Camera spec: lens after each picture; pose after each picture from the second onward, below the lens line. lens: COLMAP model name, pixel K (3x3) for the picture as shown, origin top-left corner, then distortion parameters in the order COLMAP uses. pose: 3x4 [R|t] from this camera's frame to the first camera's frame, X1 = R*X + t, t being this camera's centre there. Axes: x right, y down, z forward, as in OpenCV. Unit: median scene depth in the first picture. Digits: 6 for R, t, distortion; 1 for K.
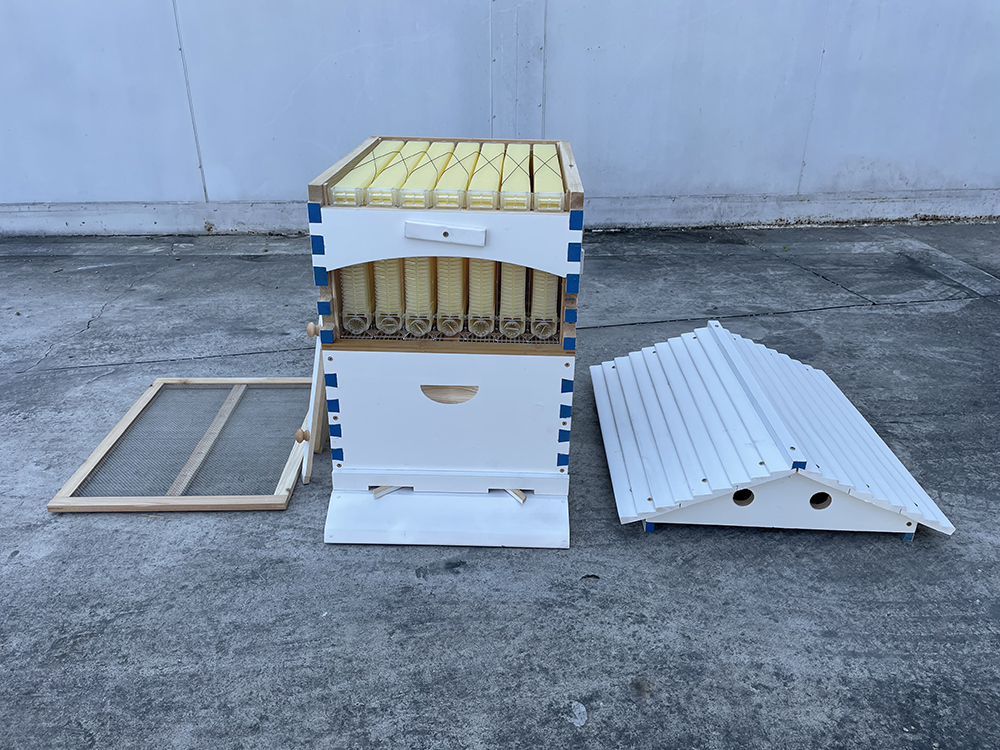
lens RADIAL K [[753.8, 0, 503.4], [0, 753.8, 366.1], [0, 0, 1]] dist [0.088155, -0.117823]
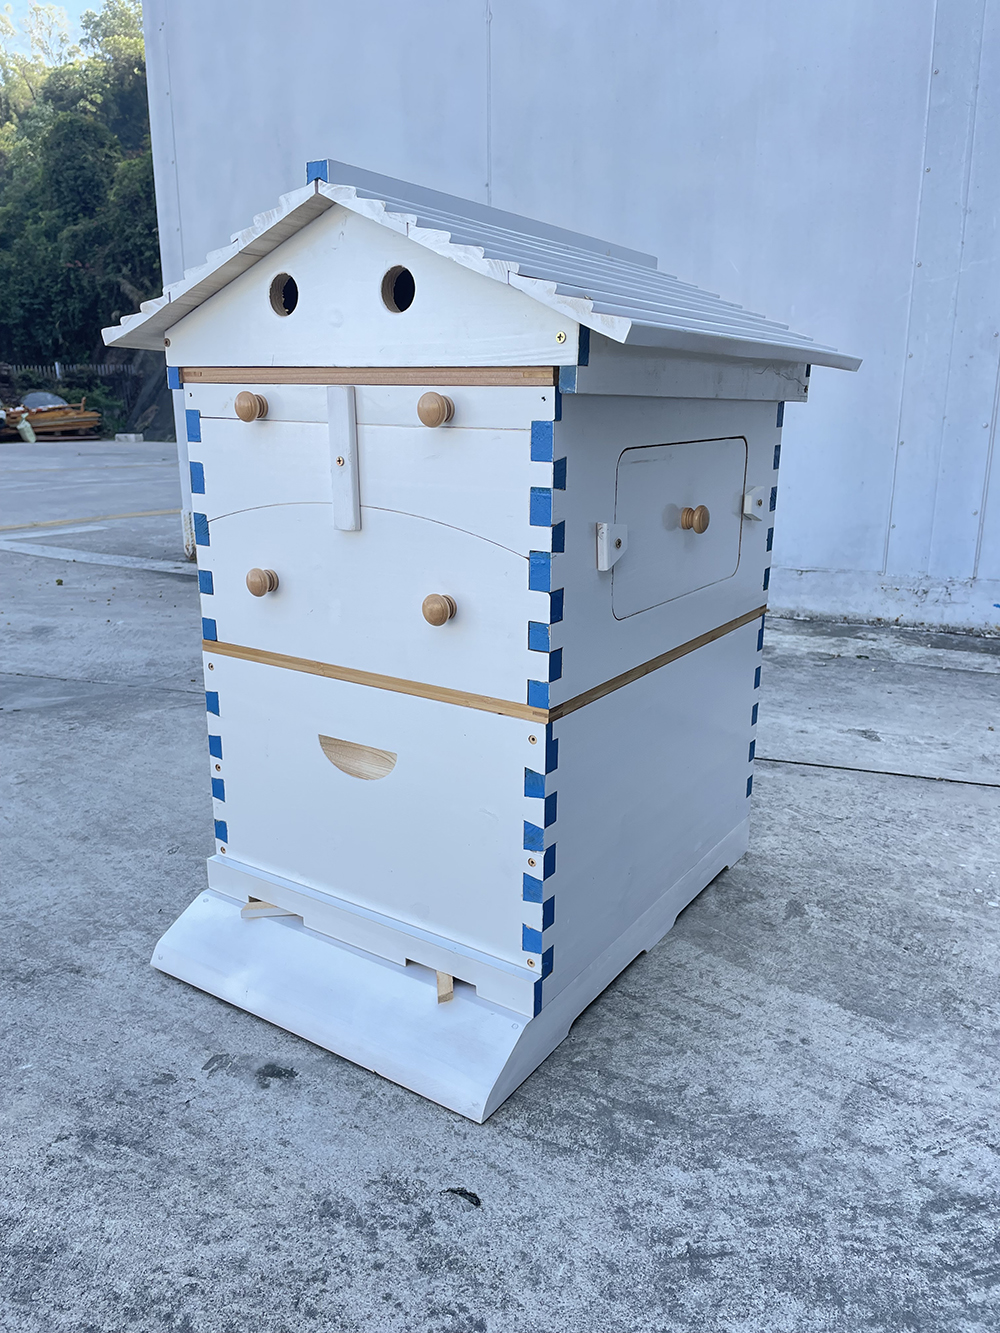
lens RADIAL K [[1007.1, 0, 495.7], [0, 1007.1, 659.9], [0, 0, 1]] dist [0.079711, -0.107878]
pose [[0.839839, 0.129066, -0.527268, 0.410550], [-0.220605, 0.968646, -0.114276, 0.028898], [0.495987, 0.212292, 0.841979, 0.412877]]
